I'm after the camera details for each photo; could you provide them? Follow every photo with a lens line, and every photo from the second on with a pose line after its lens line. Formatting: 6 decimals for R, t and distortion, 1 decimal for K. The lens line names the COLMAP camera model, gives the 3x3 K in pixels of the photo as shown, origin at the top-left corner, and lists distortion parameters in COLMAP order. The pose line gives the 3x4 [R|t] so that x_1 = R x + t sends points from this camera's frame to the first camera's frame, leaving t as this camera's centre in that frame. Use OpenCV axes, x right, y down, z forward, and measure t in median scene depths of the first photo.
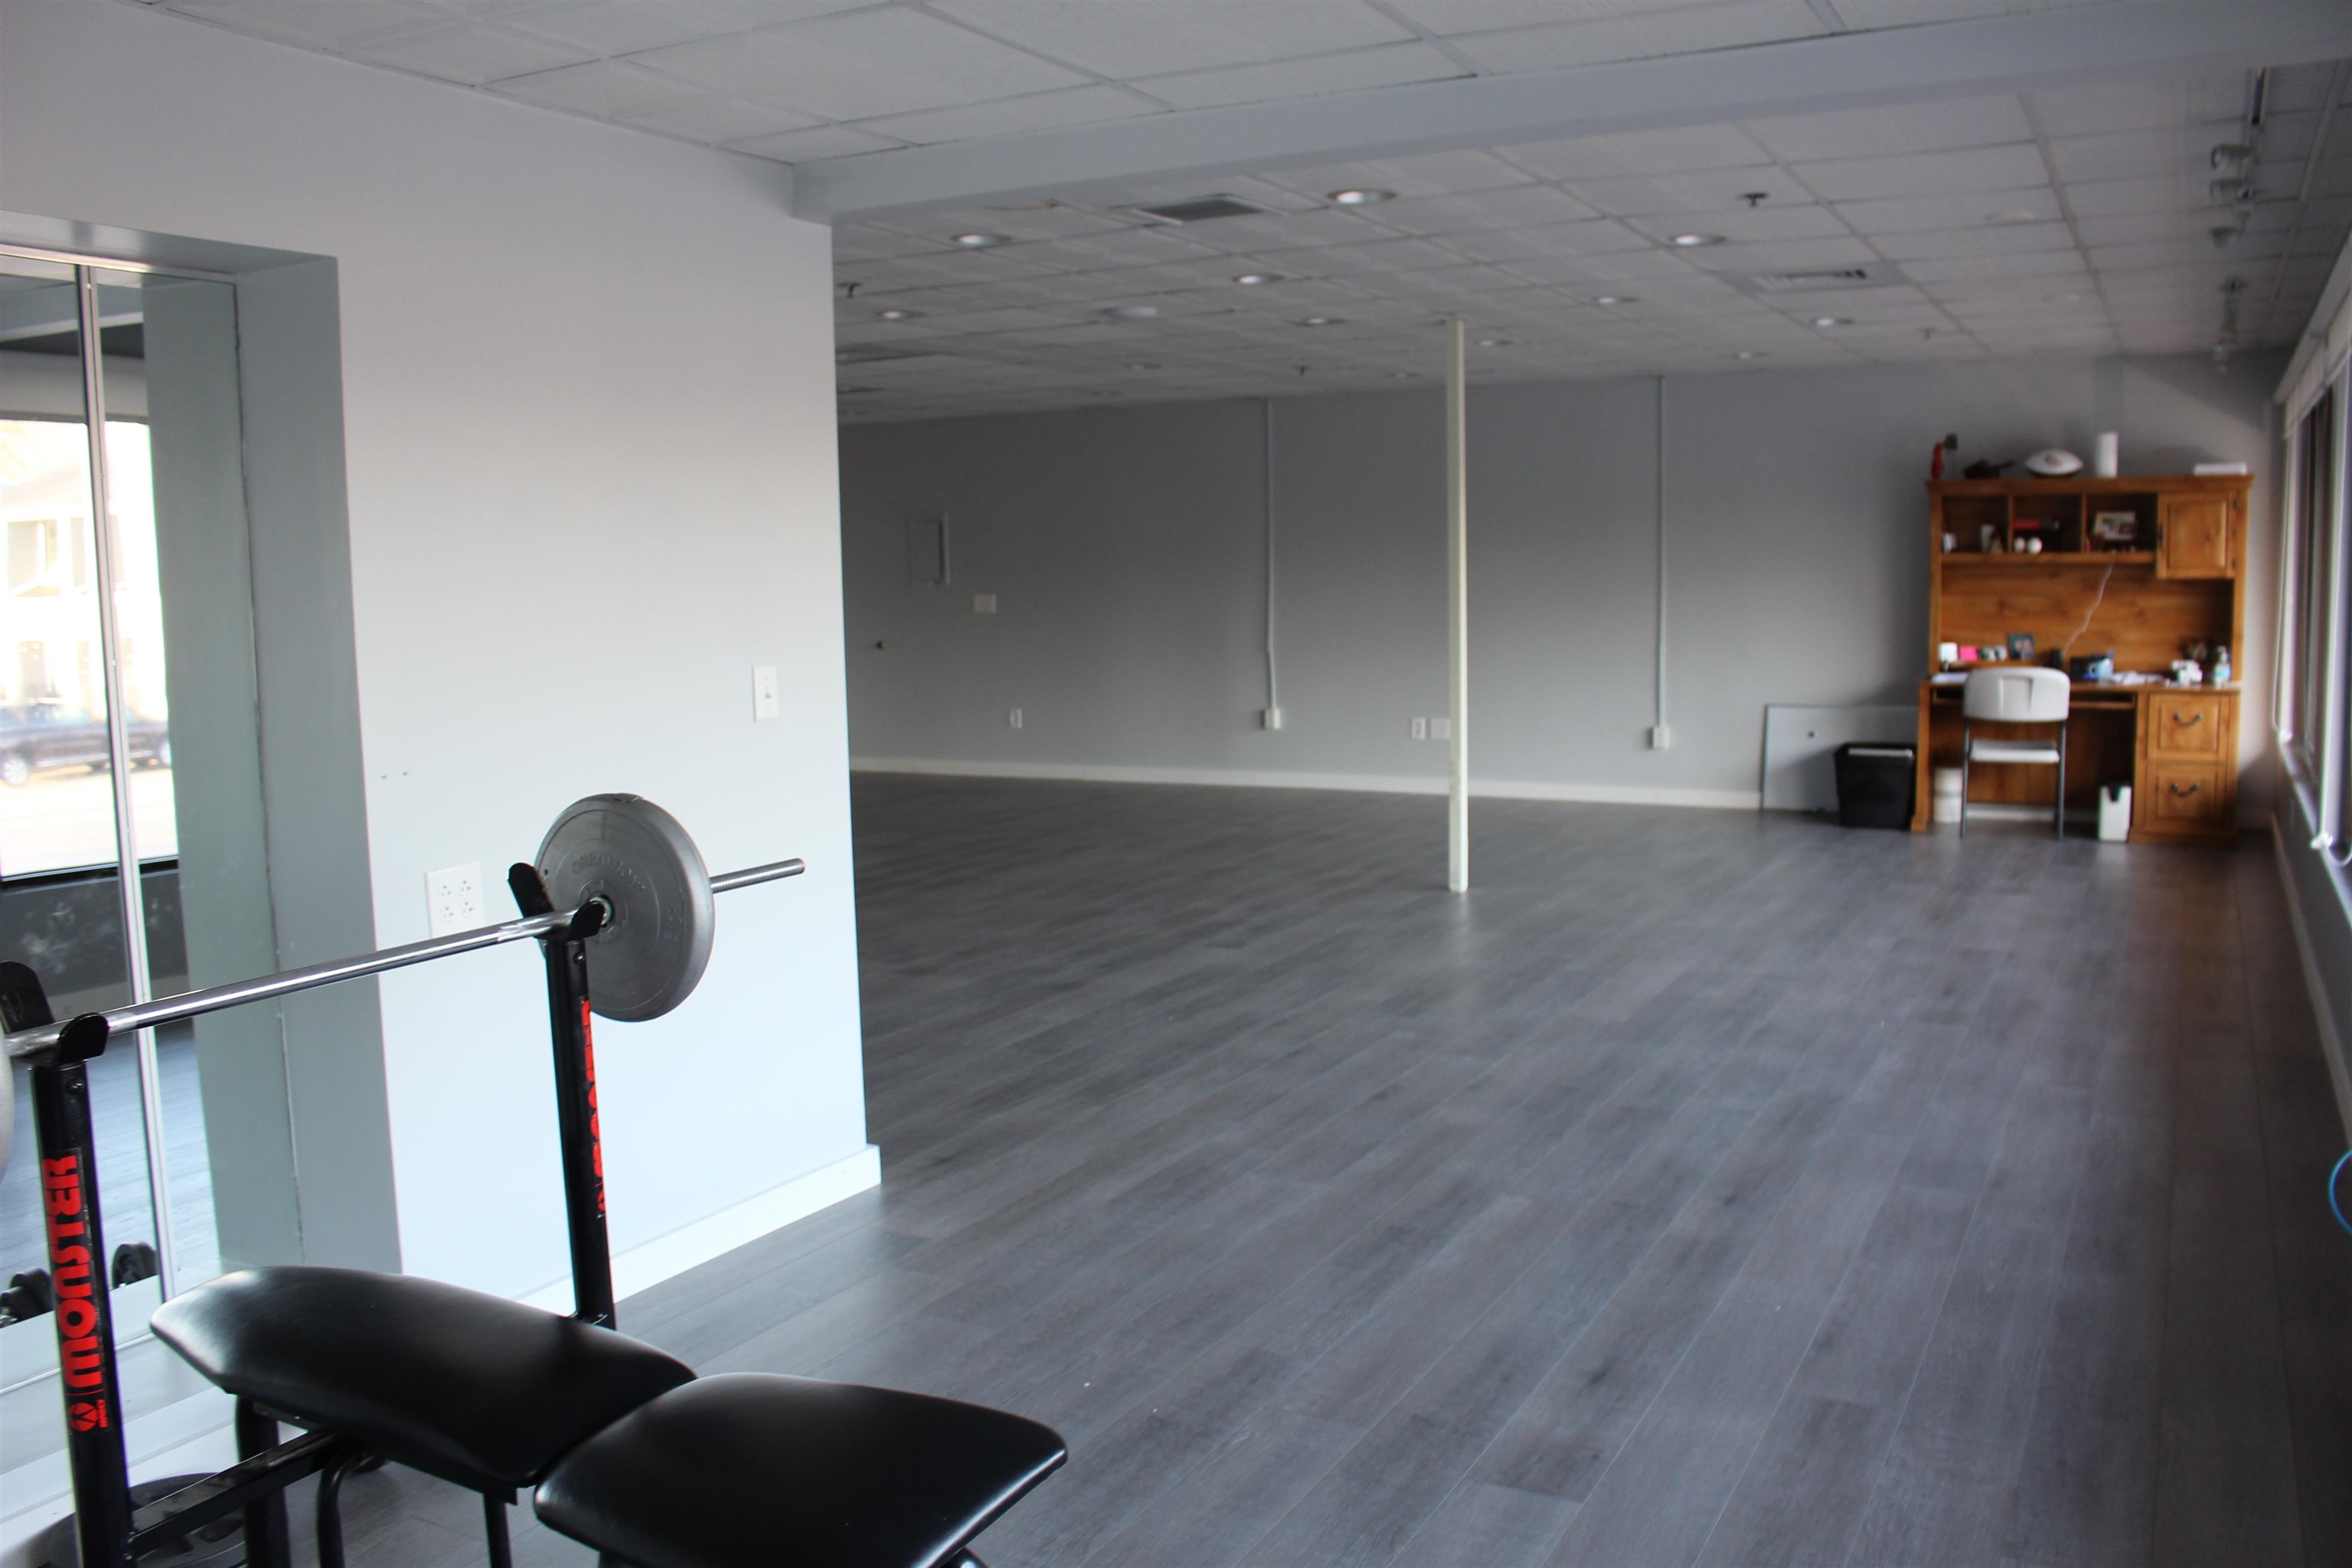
lens RADIAL K [[1938.6, 0, 1192.9], [0, 1938.6, 789.4], [0, 0, 1]] dist [-0.130493, 0.106903]
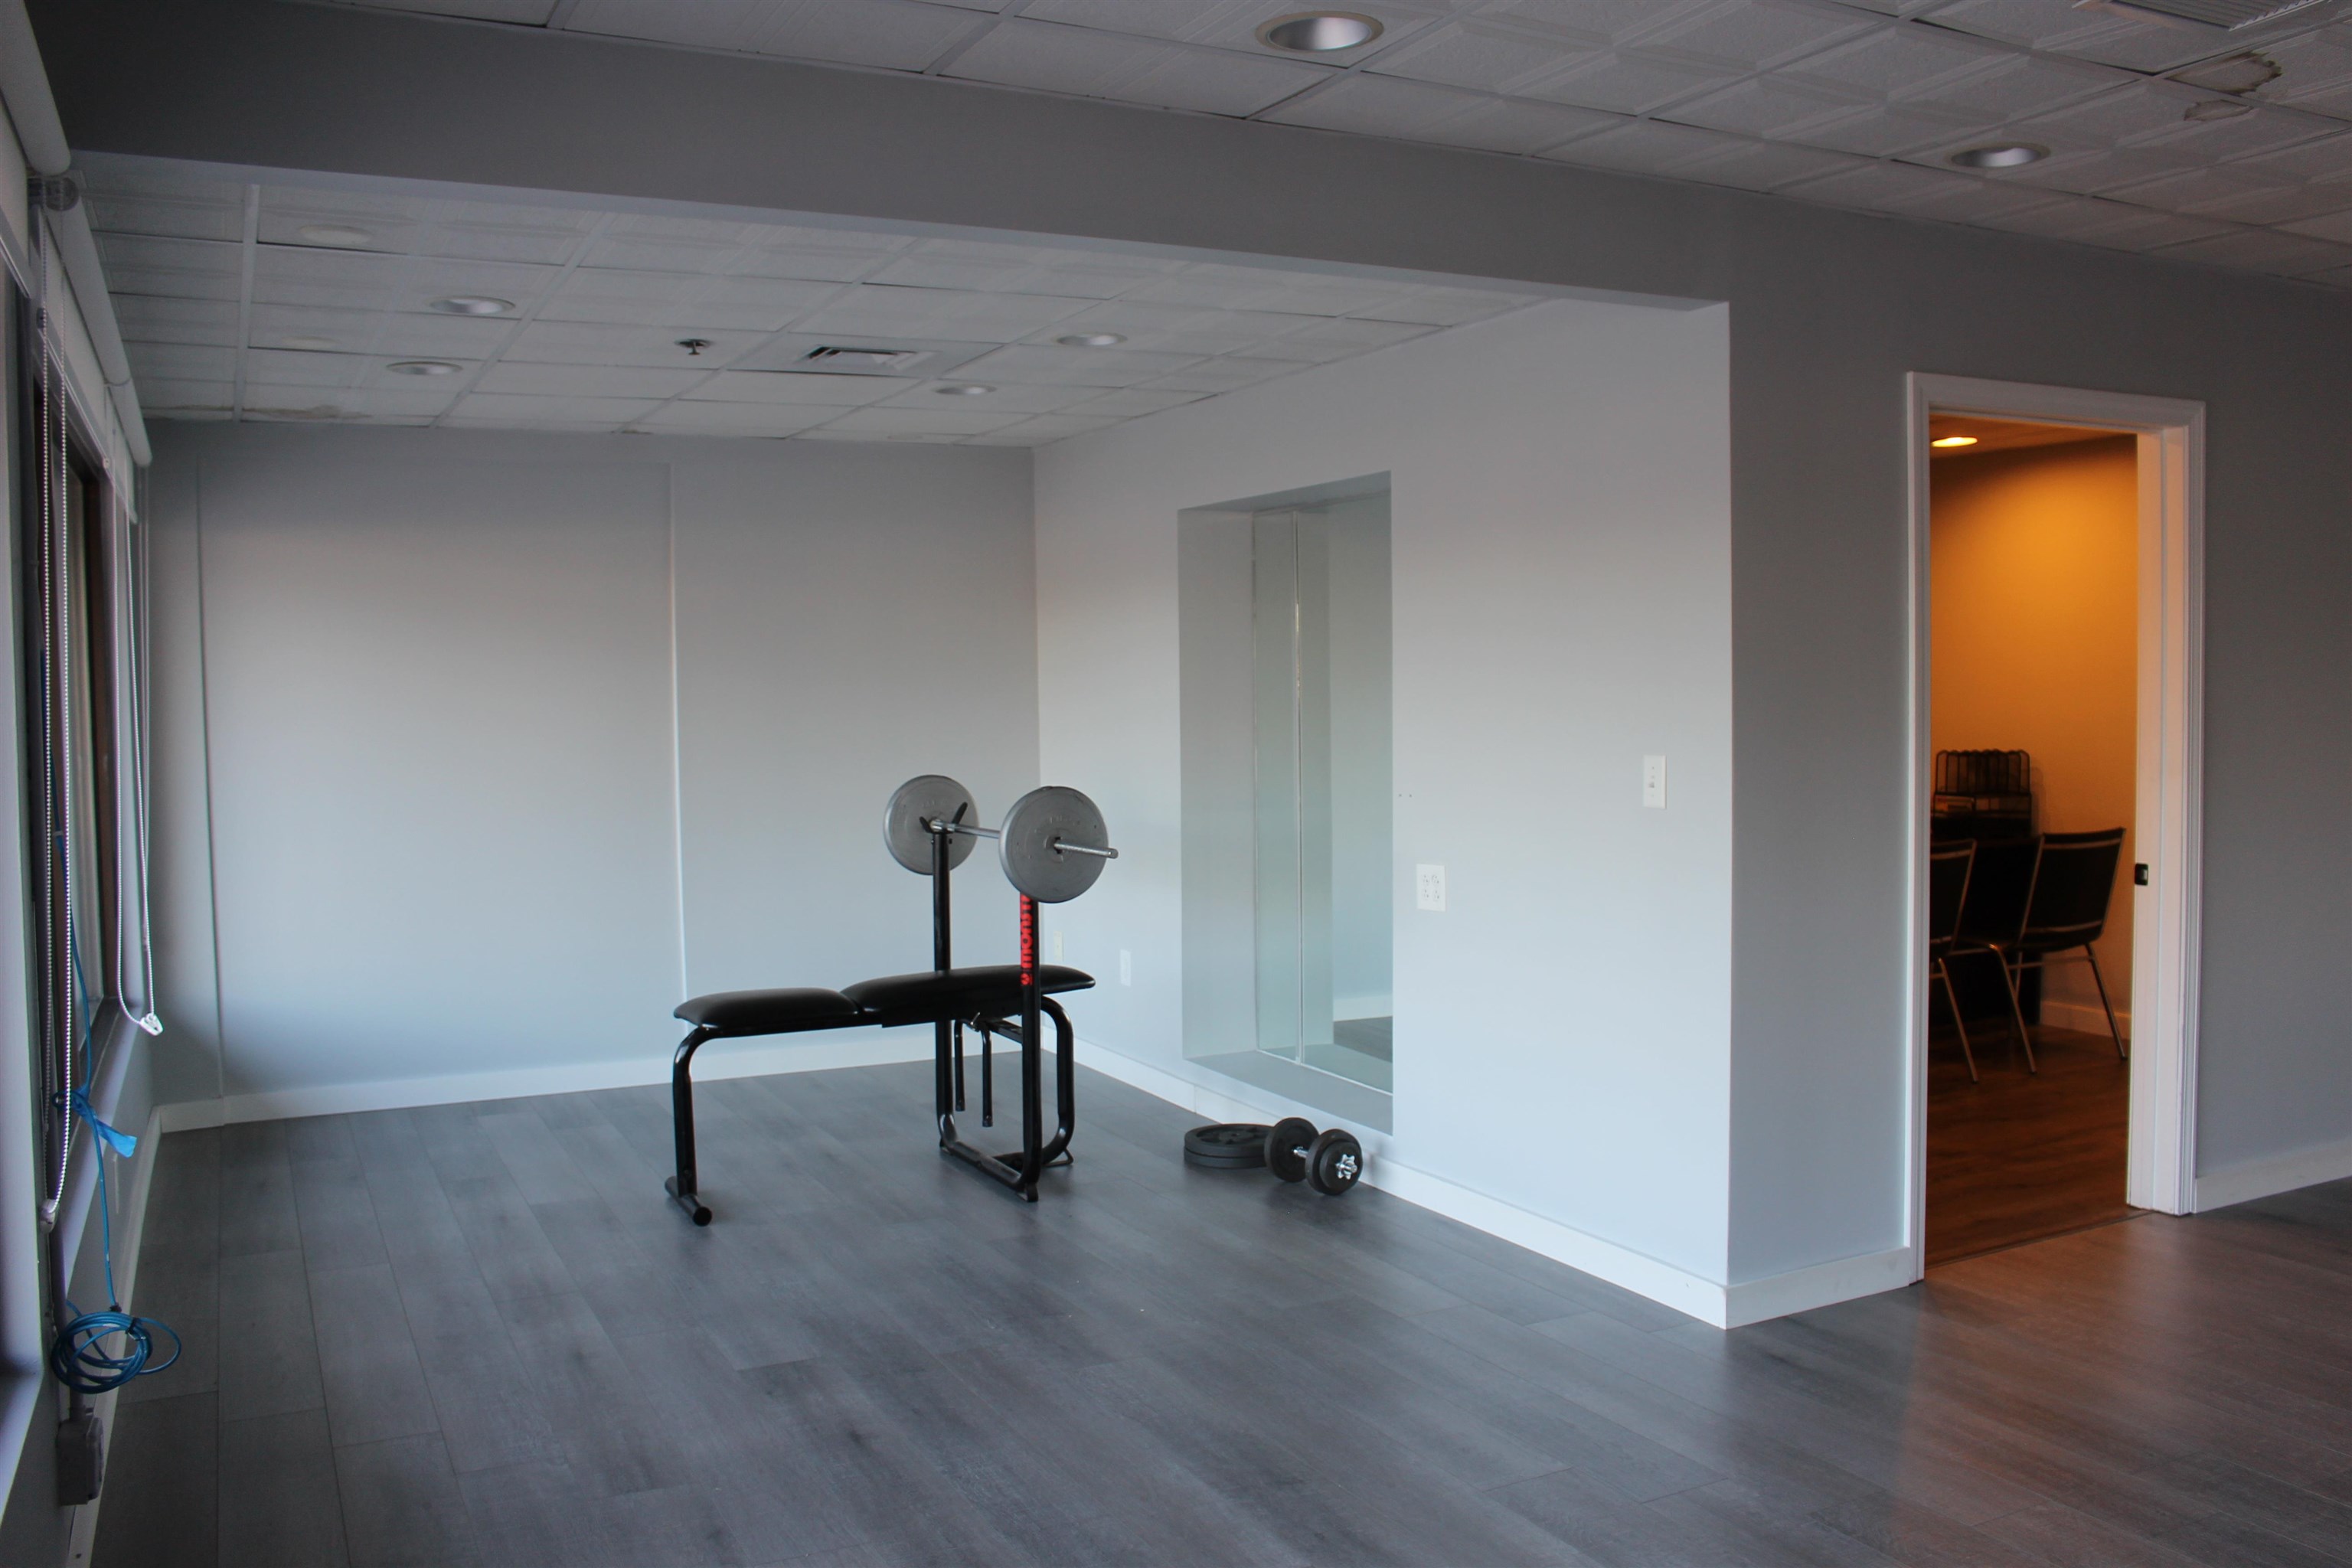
lens RADIAL K [[1938.6, 0, 1196.0], [0, 1938.6, 793.0], [0, 0, 1]] dist [-0.130493, 0.106903]
pose [[-0.572075, 0.069884, -0.817218, 0.967922], [-0.069050, 0.988723, 0.132887, -0.208083], [0.817289, 0.132450, -0.560799, 1.736121]]
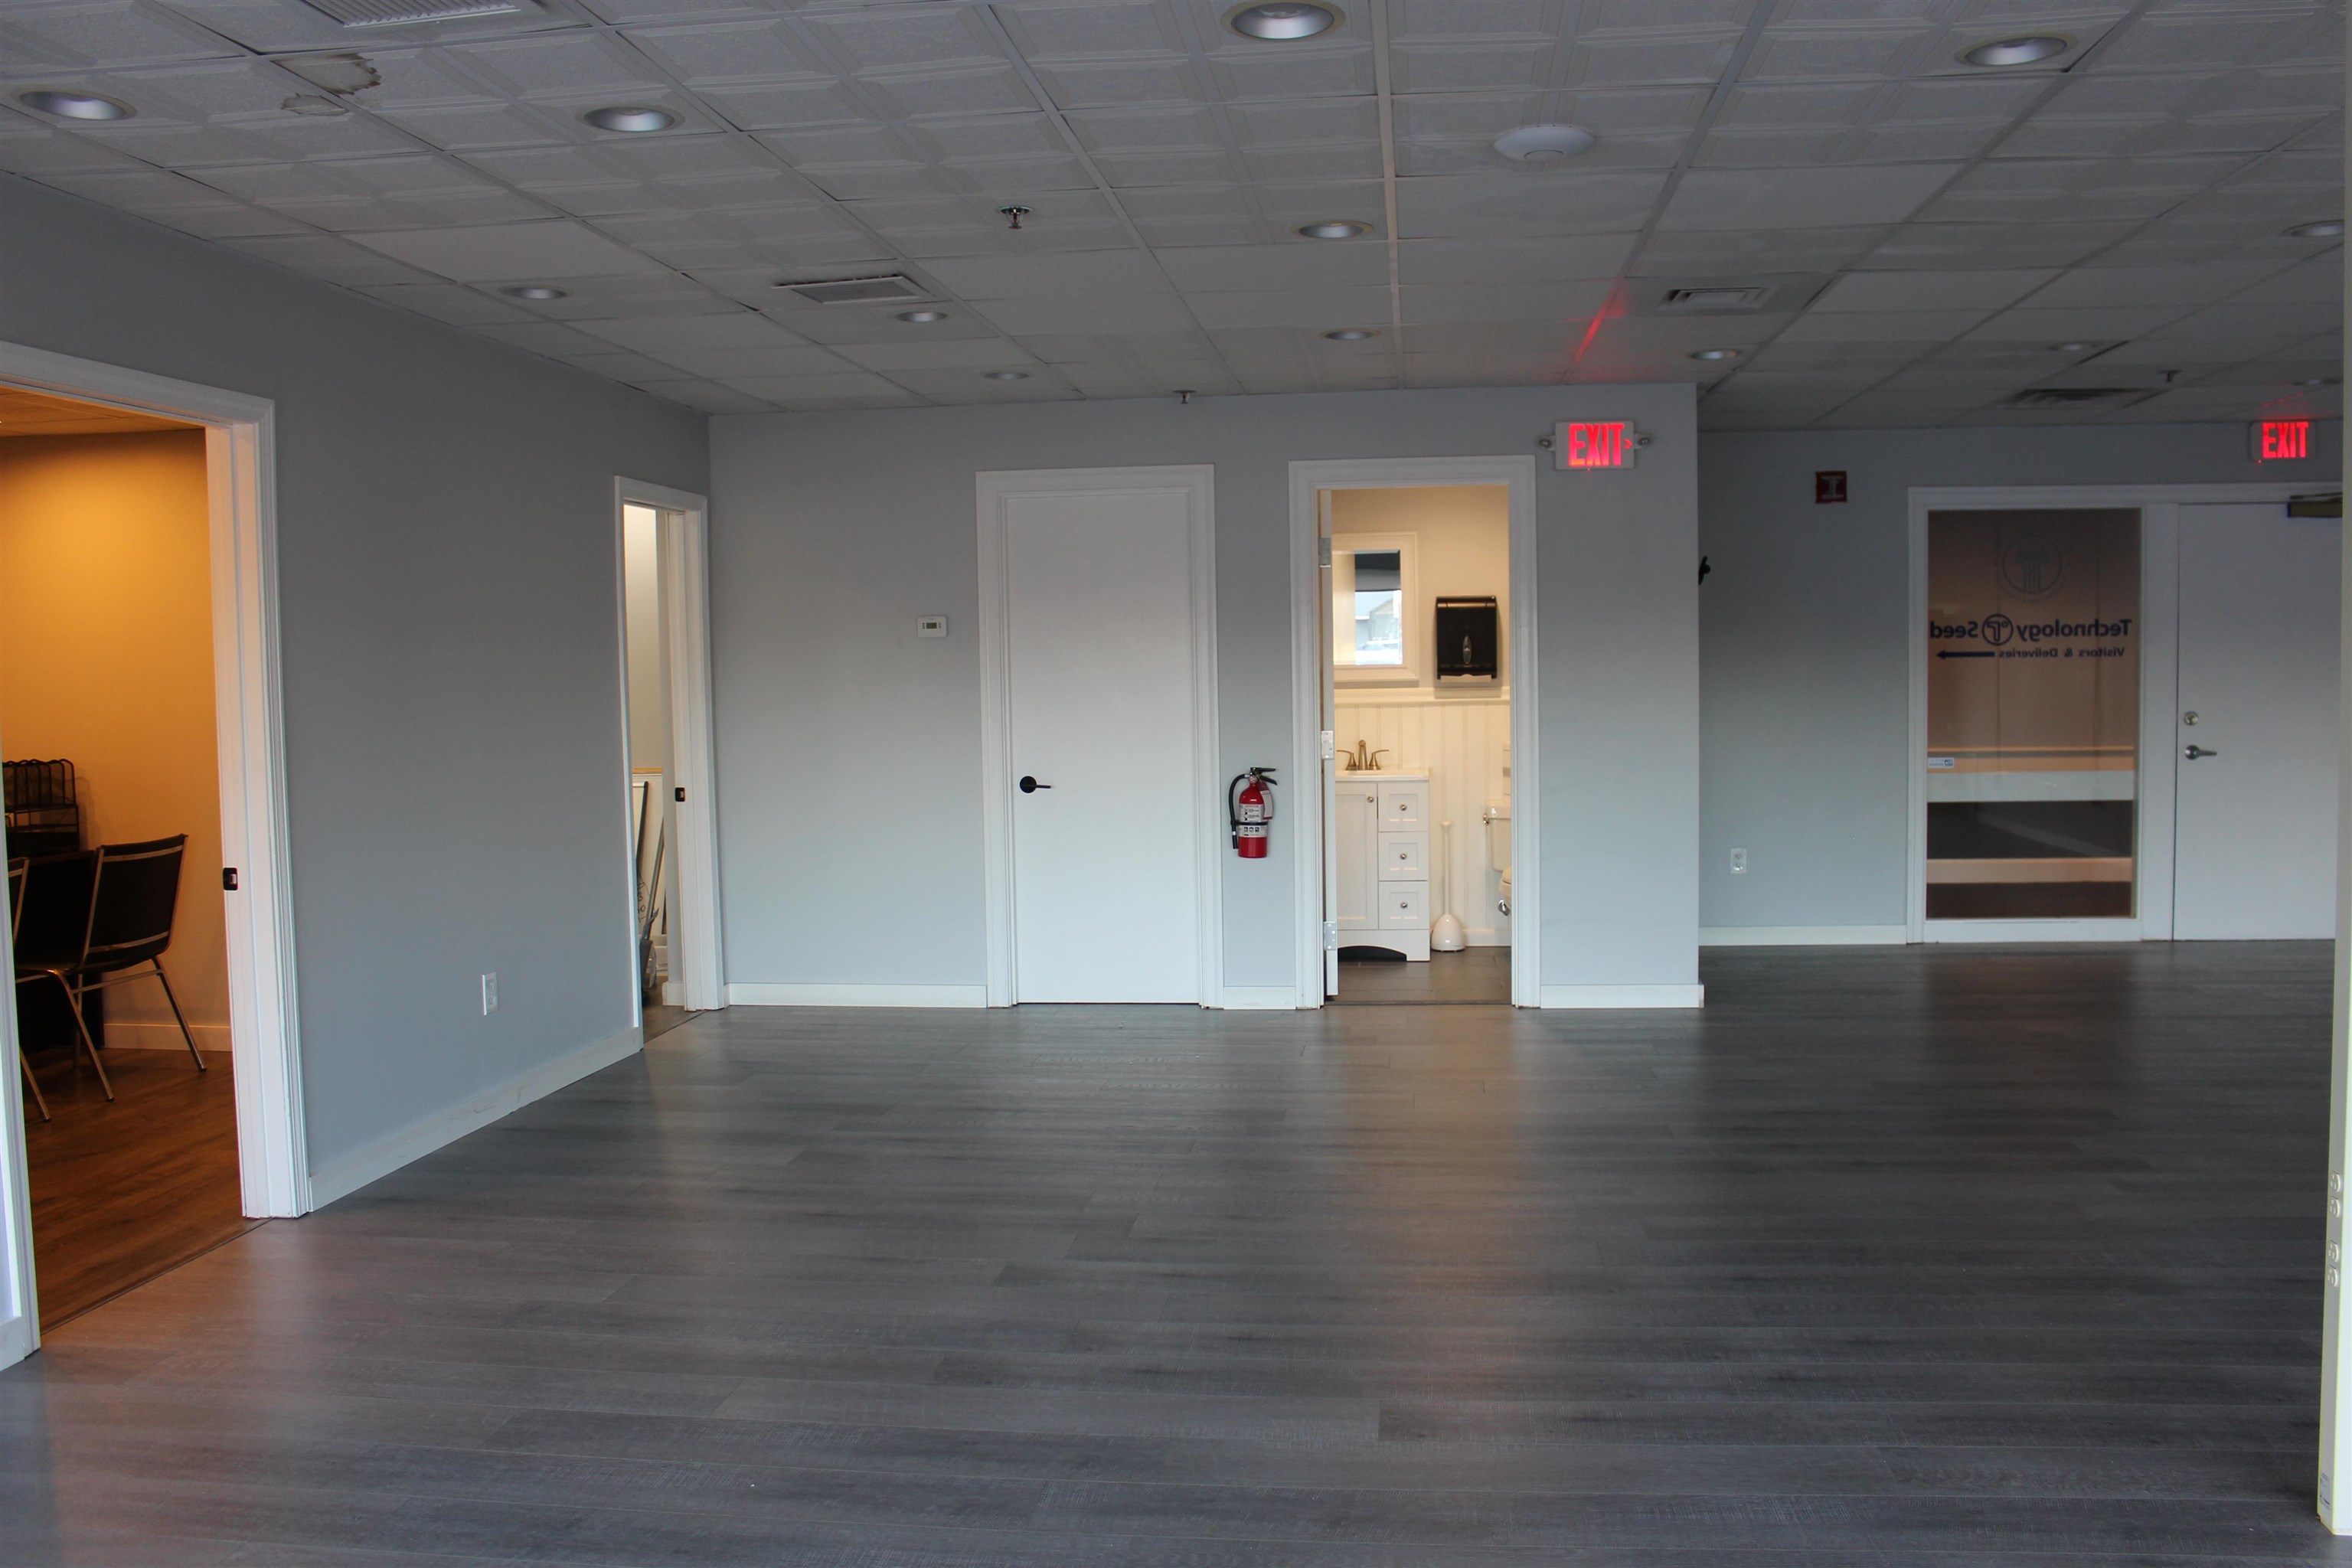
lens RADIAL K [[1938.6, 0, 1173.6], [0, 1938.6, 778.1], [0, 0, 1]] dist [-0.130493, 0.106903]
pose [[0.350251, 0.065583, -0.934357, 0.934888], [-0.097983, 0.994638, 0.033085, -0.193932], [0.931517, 0.079963, 0.354799, 1.671164]]
